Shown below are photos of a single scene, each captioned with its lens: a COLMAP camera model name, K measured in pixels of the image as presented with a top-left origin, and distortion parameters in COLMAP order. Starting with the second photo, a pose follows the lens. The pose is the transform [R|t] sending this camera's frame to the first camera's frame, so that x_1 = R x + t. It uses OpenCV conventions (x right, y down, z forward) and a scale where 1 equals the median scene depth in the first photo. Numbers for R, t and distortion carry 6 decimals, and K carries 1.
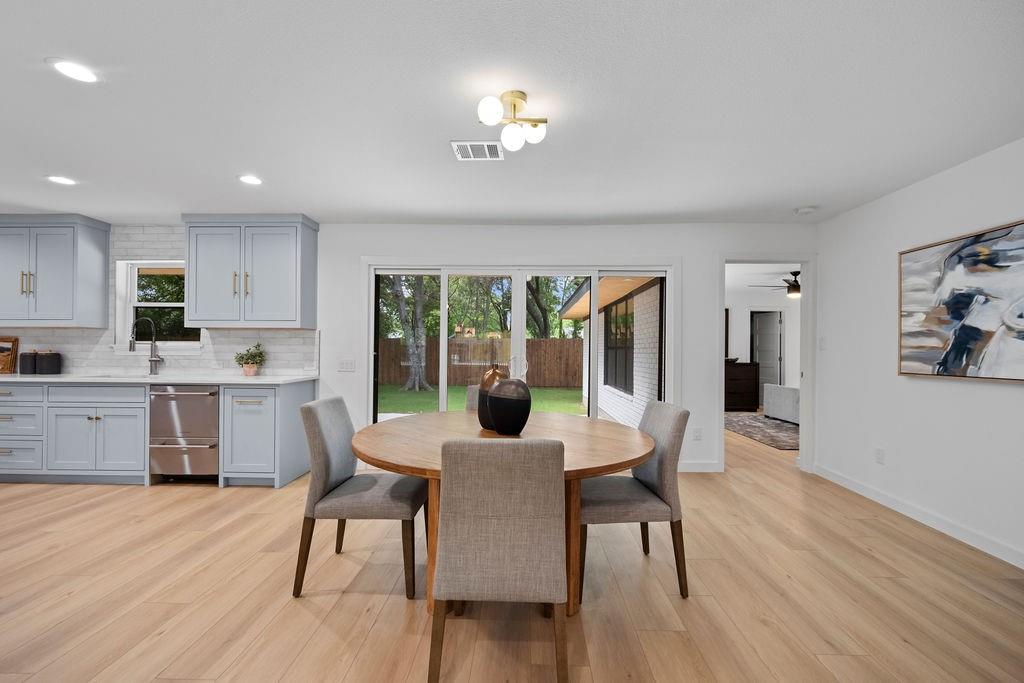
lens RADIAL K [[411.9, 0, 512.0], [0, 411.9, 349.7], [0, 0, 1]] dist [-0.004567, 0.000369]
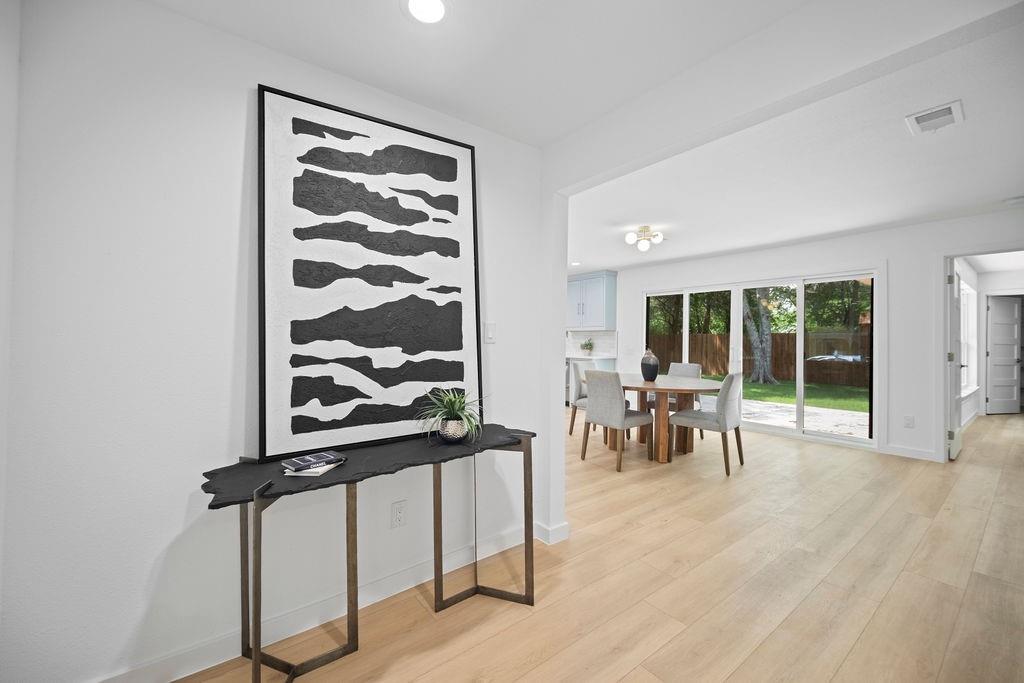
lens RADIAL K [[411.9, 0, 519.7], [0, 411.9, 340.4], [0, 0, 1]] dist [-0.004567, 0.000369]
pose [[0.637923, -0.000315, -0.770100, 0.675492], [-0.007375, 0.999952, -0.006518, 0.007715], [0.770065, 0.009837, 0.637890, -0.488361]]
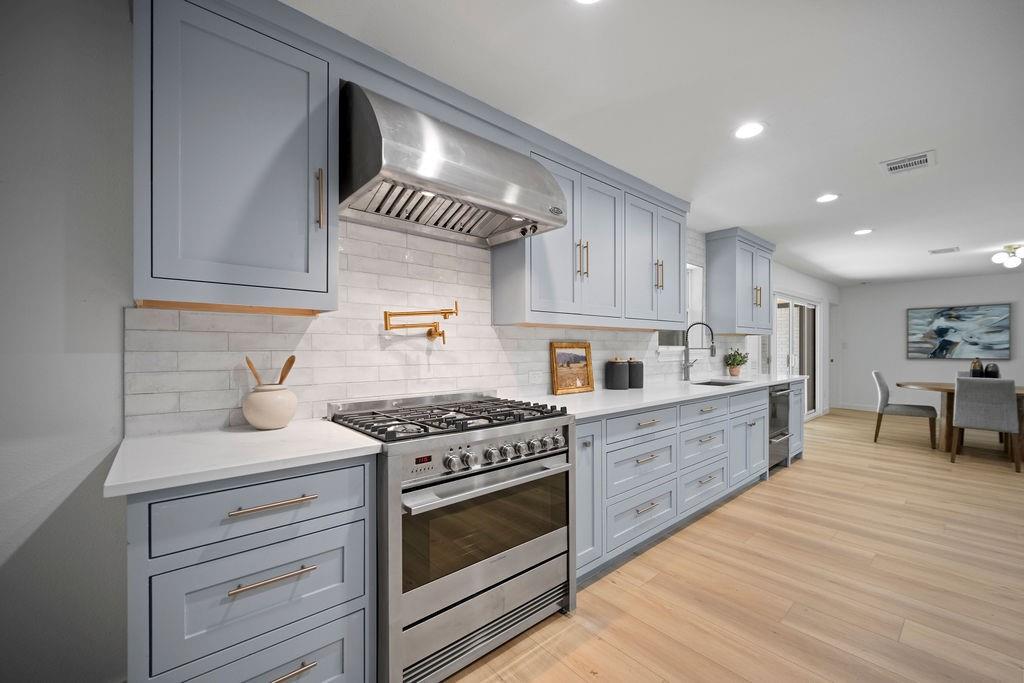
lens RADIAL K [[411.9, 0, 509.5], [0, 411.9, 348.3], [0, 0, 1]] dist [-0.004567, 0.000369]
pose [[0.748820, -0.009133, 0.662710, -1.932111], [0.006327, 0.999958, 0.006631, -0.025763], [-0.662743, -0.000773, 0.748847, 0.584069]]
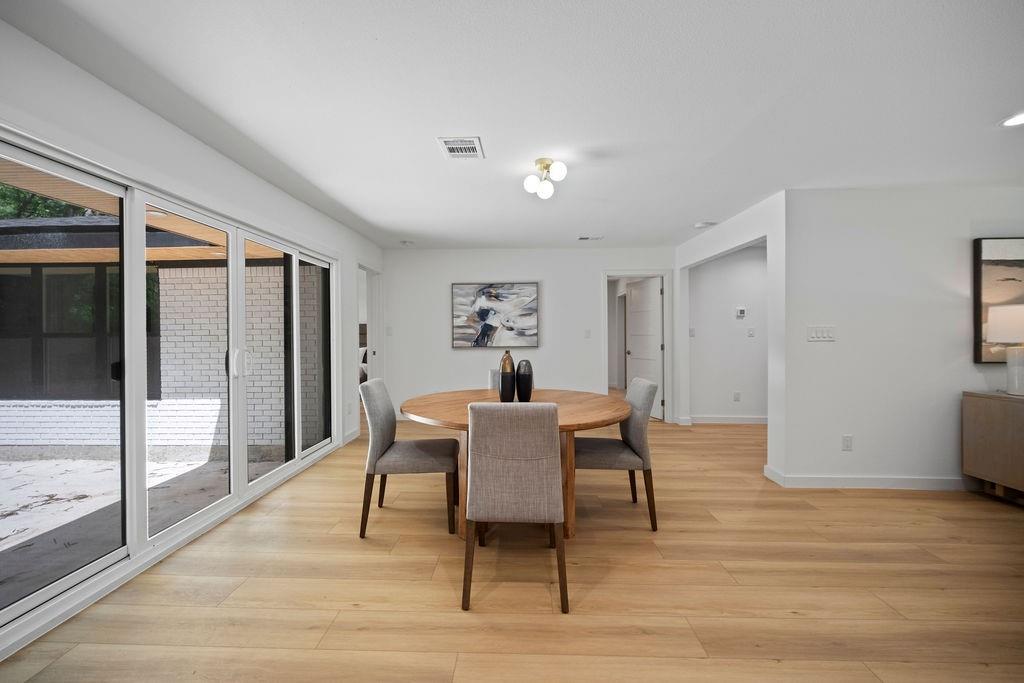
lens RADIAL K [[411.9, 0, 508.5], [0, 411.9, 333.9], [0, 0, 1]] dist [-0.004567, 0.000369]
pose [[0.017476, -0.009862, 0.999799, -0.744963], [0.006894, 0.999929, 0.009743, -0.016684], [-0.999824, 0.006722, 0.017543, 0.559715]]
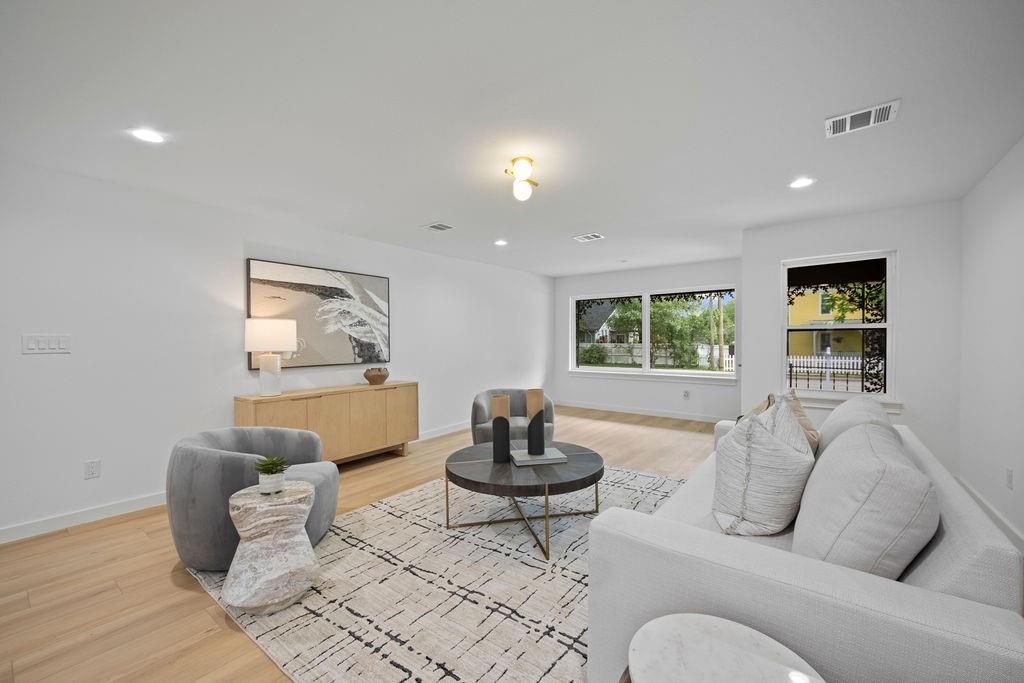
lens RADIAL K [[411.9, 0, 501.0], [0, 411.9, 349.4], [0, 0, 1]] dist [-0.004567, 0.000369]
pose [[-0.798740, -0.023054, 0.601235, -0.917718], [-0.005840, 0.999516, 0.030567, -0.021655], [-0.601649, 0.020904, -0.798487, 0.007265]]
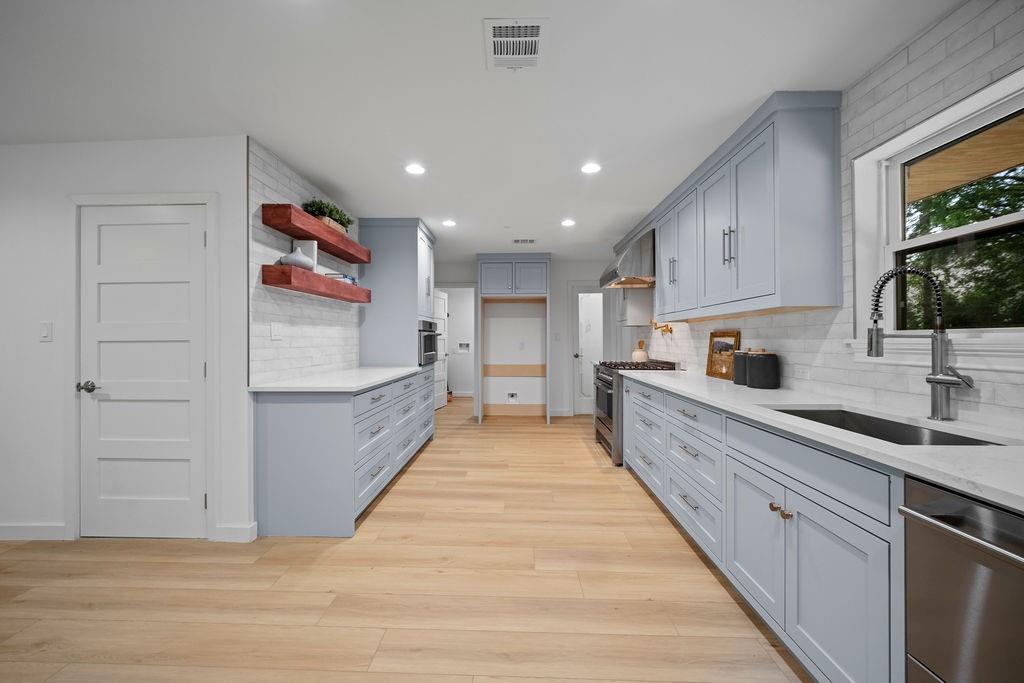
lens RADIAL K [[411.9, 0, 503.8], [0, 411.9, 339.2], [0, 0, 1]] dist [-0.004567, 0.000369]
pose [[-0.018764, -0.006668, -0.999802, -0.526199], [0.002070, 0.999975, -0.006708, -0.011046], [0.999822, -0.002195, -0.018750, 0.651339]]
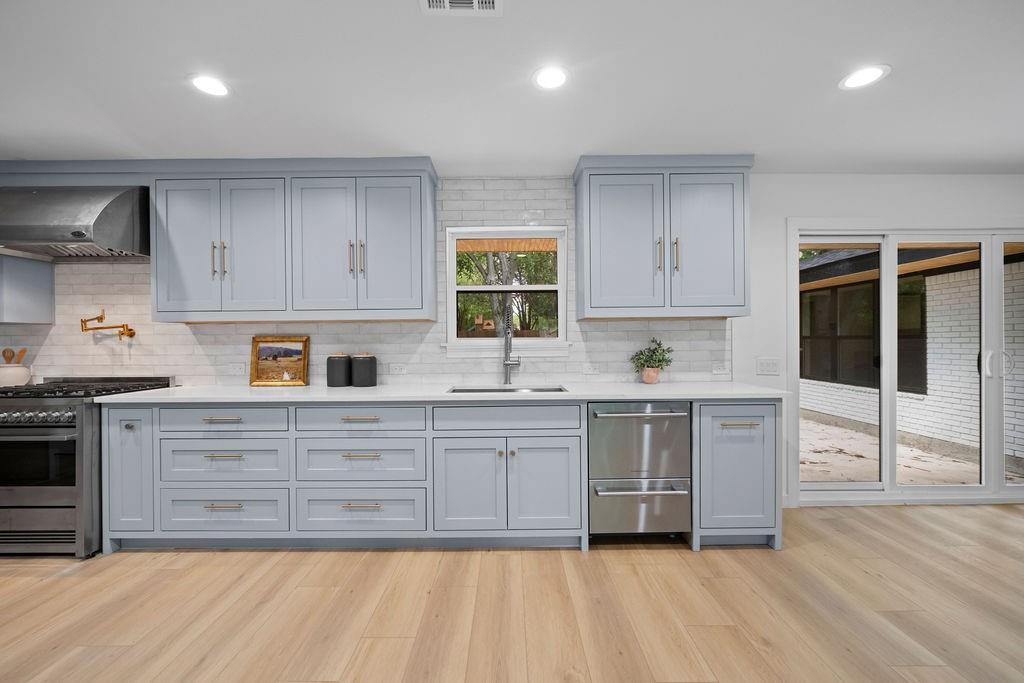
lens RADIAL K [[411.9, 0, 507.2], [0, 411.9, 338.5], [0, 0, 1]] dist [-0.004567, 0.000369]
pose [[0.999787, -0.015295, 0.013842, -0.934464], [0.015378, 0.999864, -0.005952, -0.016117], [-0.013749, 0.006164, 0.999886, 0.292148]]
